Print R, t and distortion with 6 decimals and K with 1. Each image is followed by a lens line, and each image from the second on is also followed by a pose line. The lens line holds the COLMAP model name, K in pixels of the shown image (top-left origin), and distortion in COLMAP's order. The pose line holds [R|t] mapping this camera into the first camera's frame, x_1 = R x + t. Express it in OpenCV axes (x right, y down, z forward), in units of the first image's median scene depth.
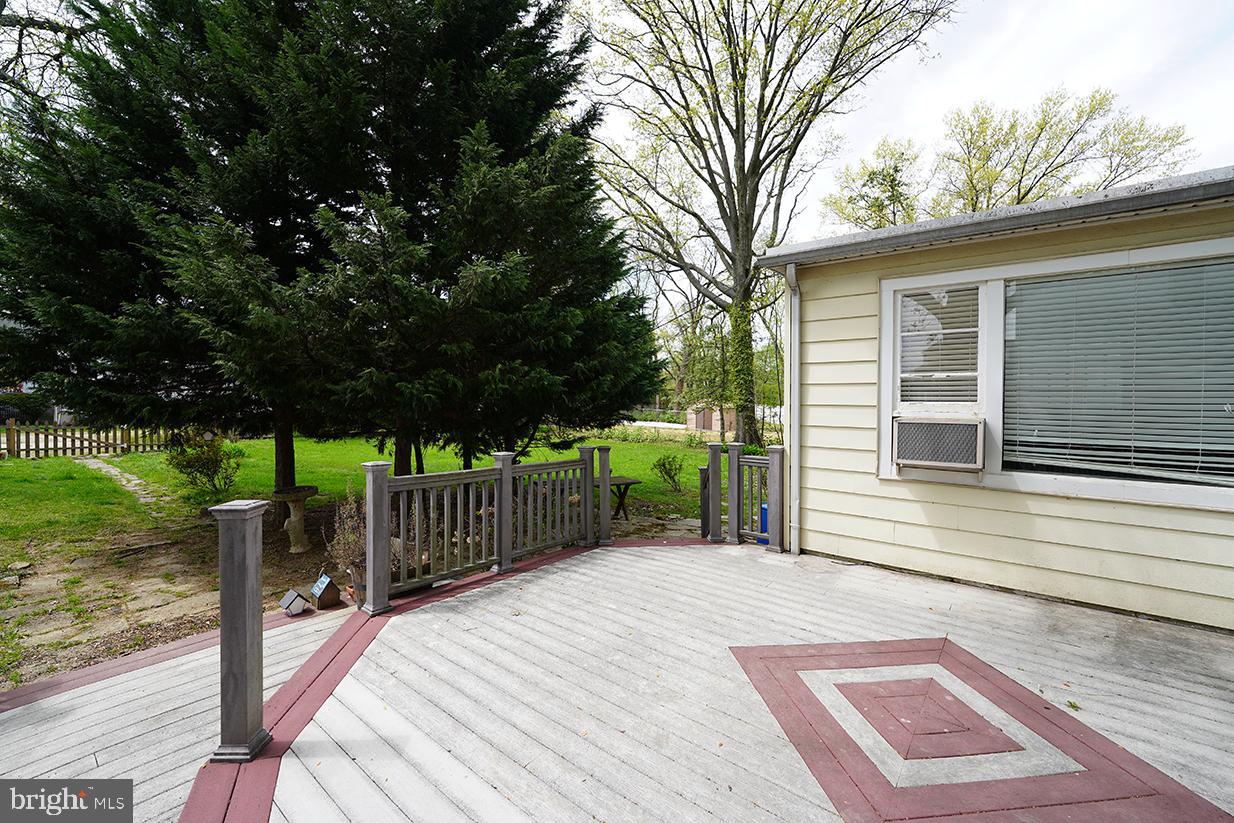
lens RADIAL K [[502.2, 0, 616.1], [0, 502.2, 407.6], [0, 0, 1]] dist [0.000116, 0.000008]
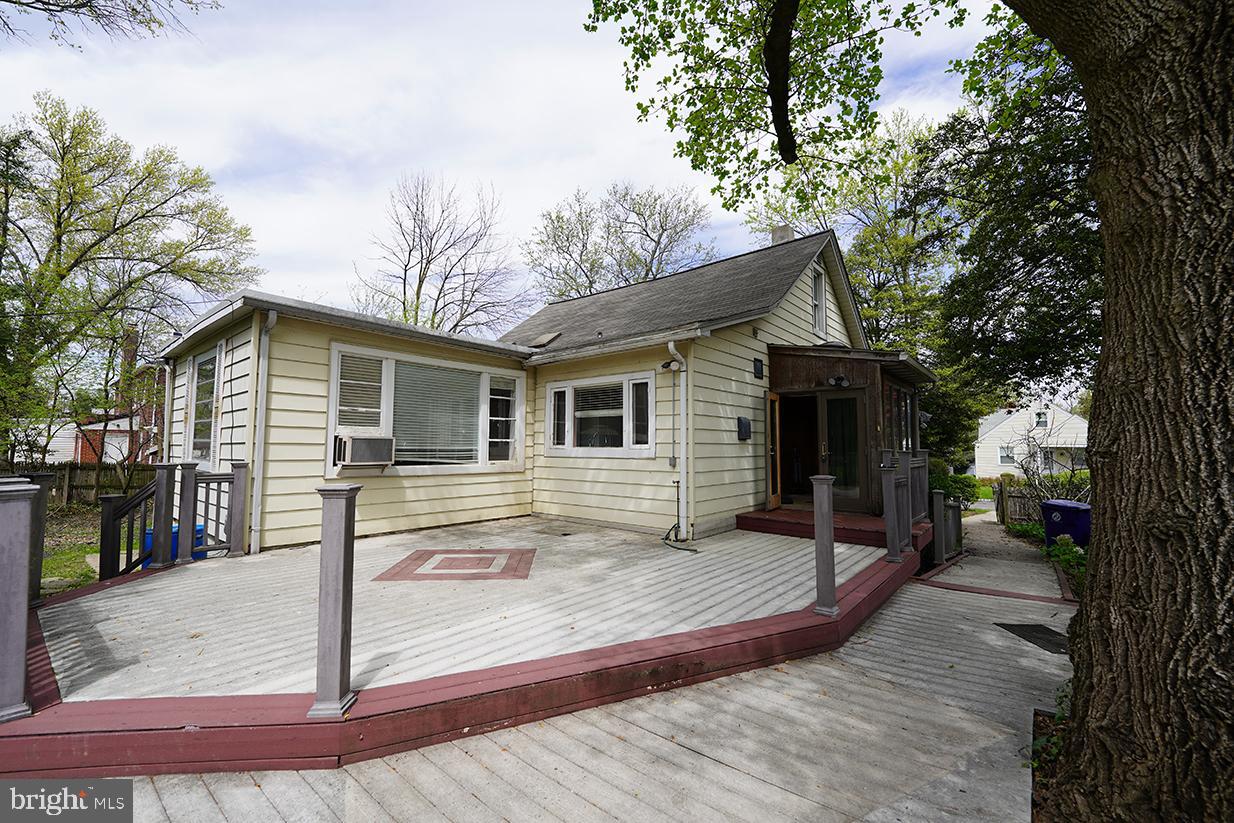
lens RADIAL K [[502.2, 0, 616.5], [0, 502.2, 412.5], [0, 0, 1]] dist [0.000116, 0.000008]
pose [[0.007691, 0.061955, 0.998049, -0.994493], [0.004664, 0.998066, -0.061992, 0.049861], [-0.999960, 0.005132, 0.007387, 0.182305]]
